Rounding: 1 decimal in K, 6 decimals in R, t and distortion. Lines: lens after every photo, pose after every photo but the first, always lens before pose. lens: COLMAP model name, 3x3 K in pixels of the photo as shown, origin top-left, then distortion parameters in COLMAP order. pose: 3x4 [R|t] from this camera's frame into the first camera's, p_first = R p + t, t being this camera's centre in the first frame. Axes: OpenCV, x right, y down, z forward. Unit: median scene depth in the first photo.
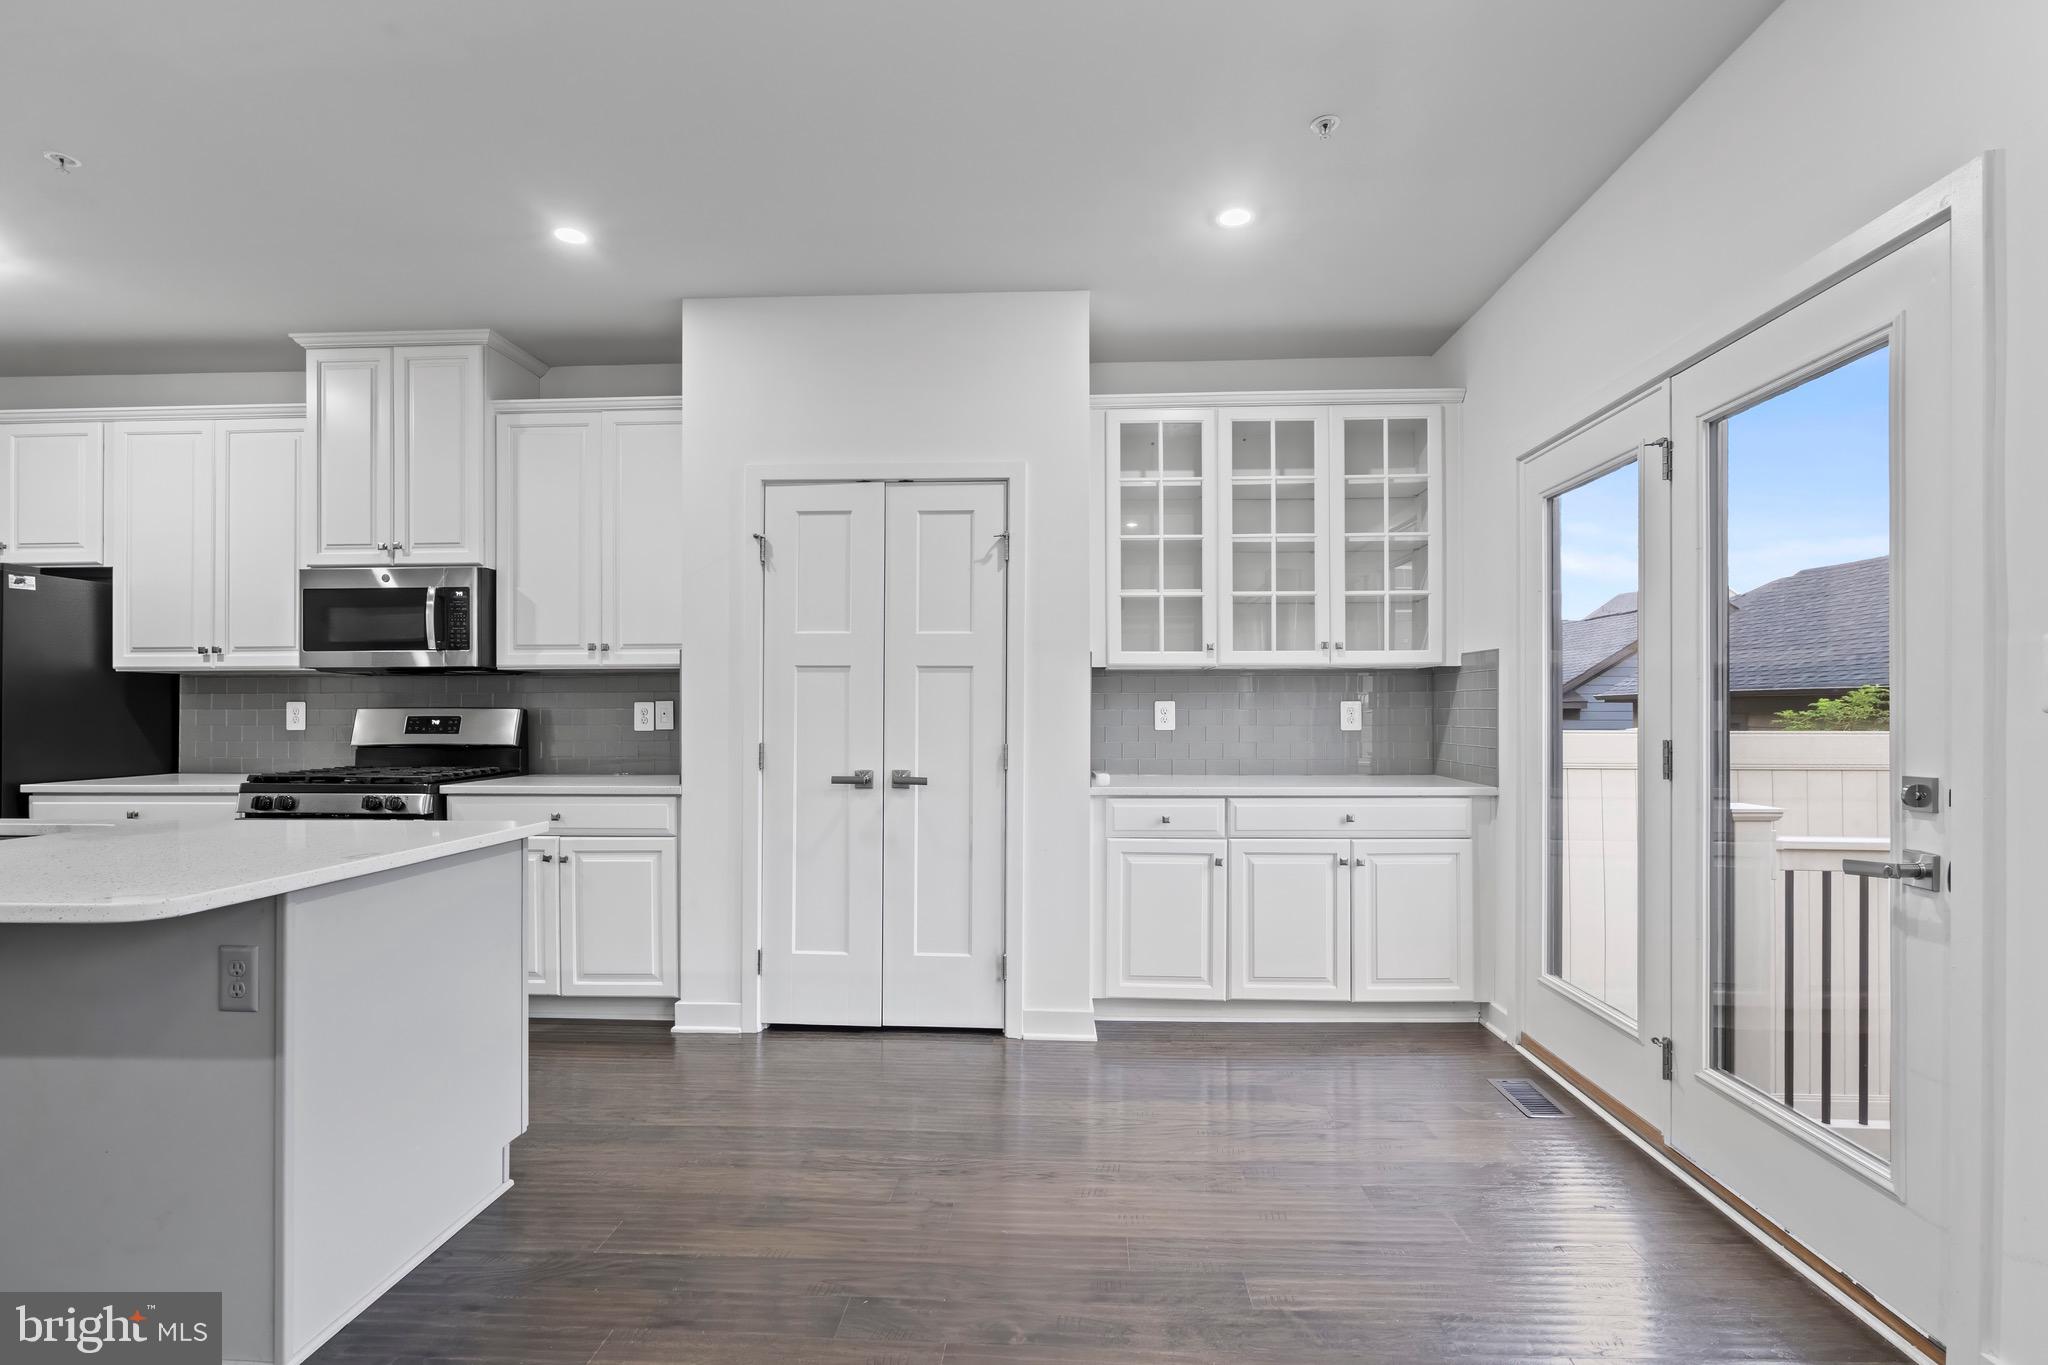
lens RADIAL K [[944.3, 0, 1030.5], [0, 944.3, 703.4], [0, 0, 1]] dist [-0.011846, 0.004901]
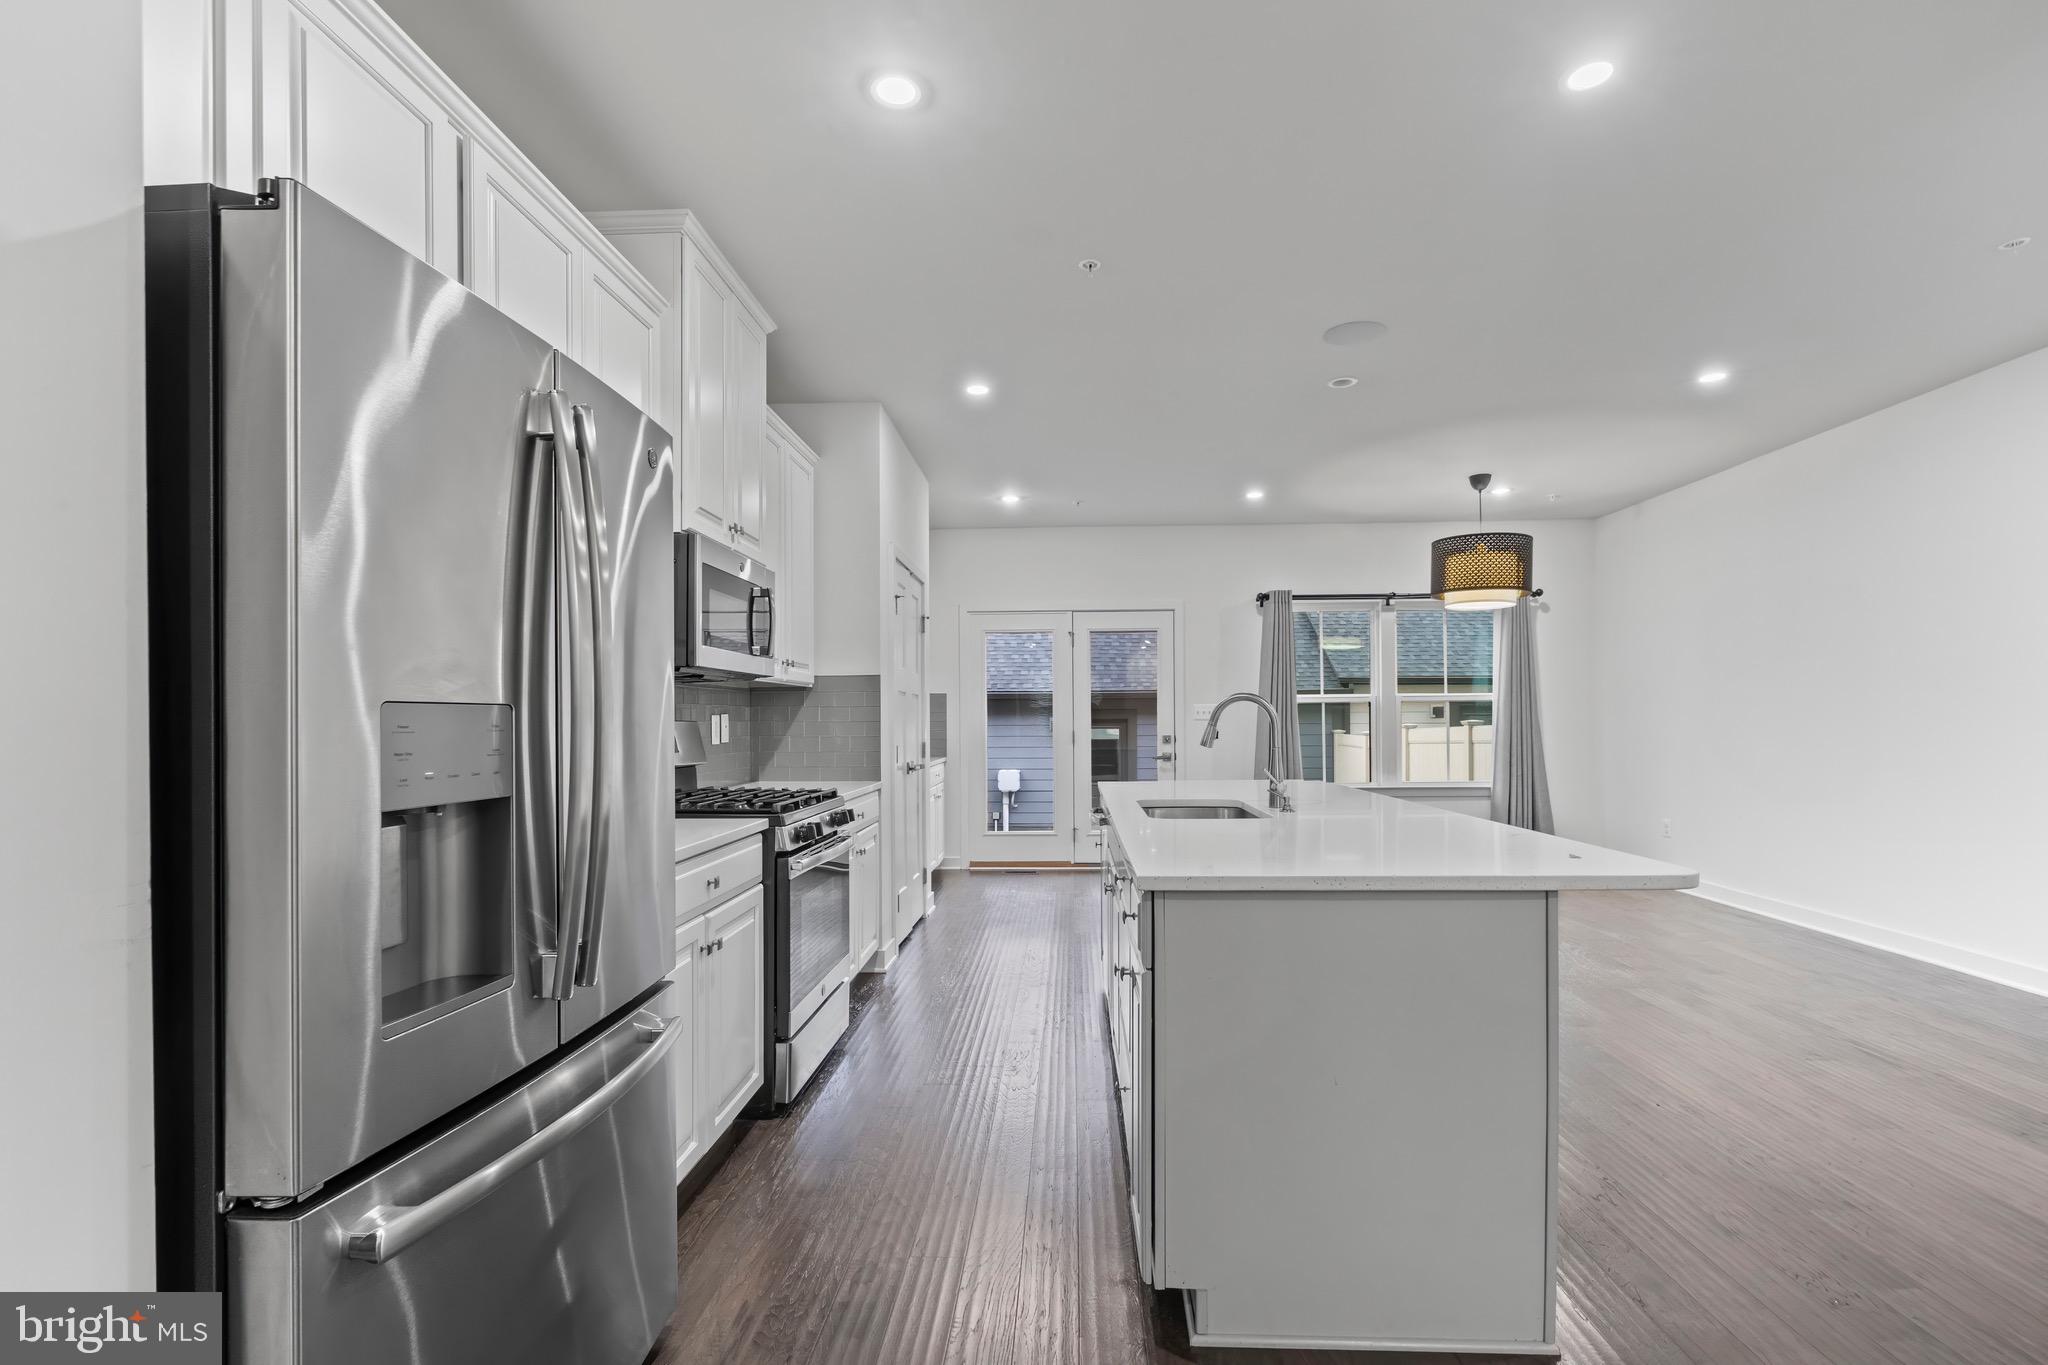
lens RADIAL K [[944.3, 0, 1030.5], [0, 944.3, 703.4], [0, 0, 1]] dist [-0.011846, 0.004901]
pose [[-0.004254, 0.018937, 0.999812, -1.567118], [-0.000274, 0.999821, -0.018938, 0.006128], [-0.999991, -0.000355, -0.004248, 0.754737]]
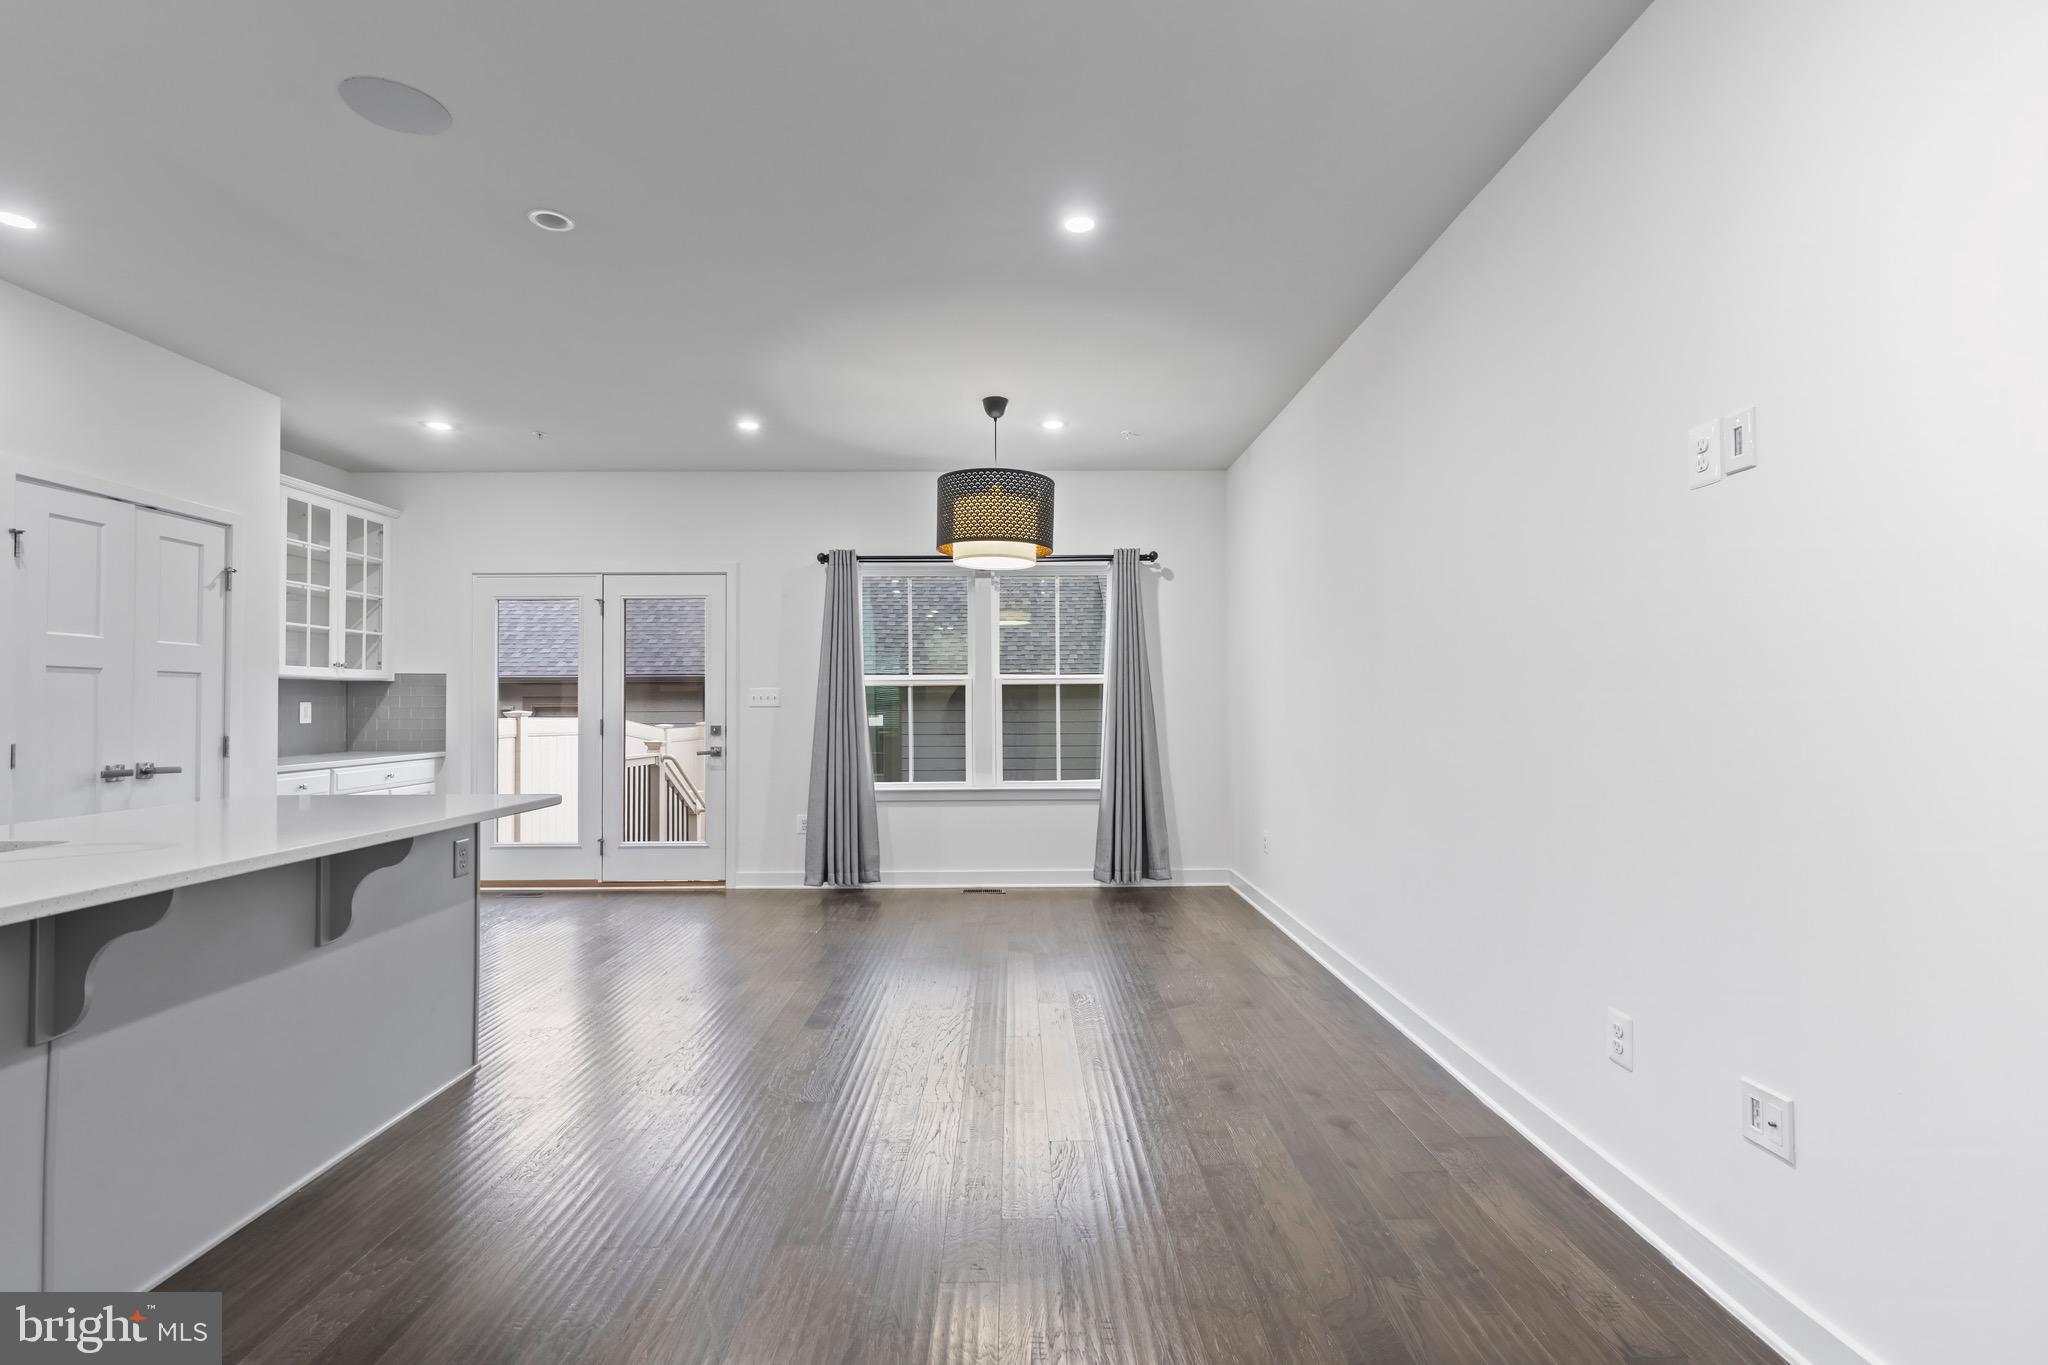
lens RADIAL K [[929.1, 0, 1021.1], [0, 929.1, 686.7], [0, 0, 1]] dist [0.000405, 0.000526]
pose [[-0.054943, 0.021340, 0.998261, -1.216684], [-0.002272, 0.999766, -0.021498, 0.001401], [-0.998487, -0.003449, -0.054882, 0.014245]]
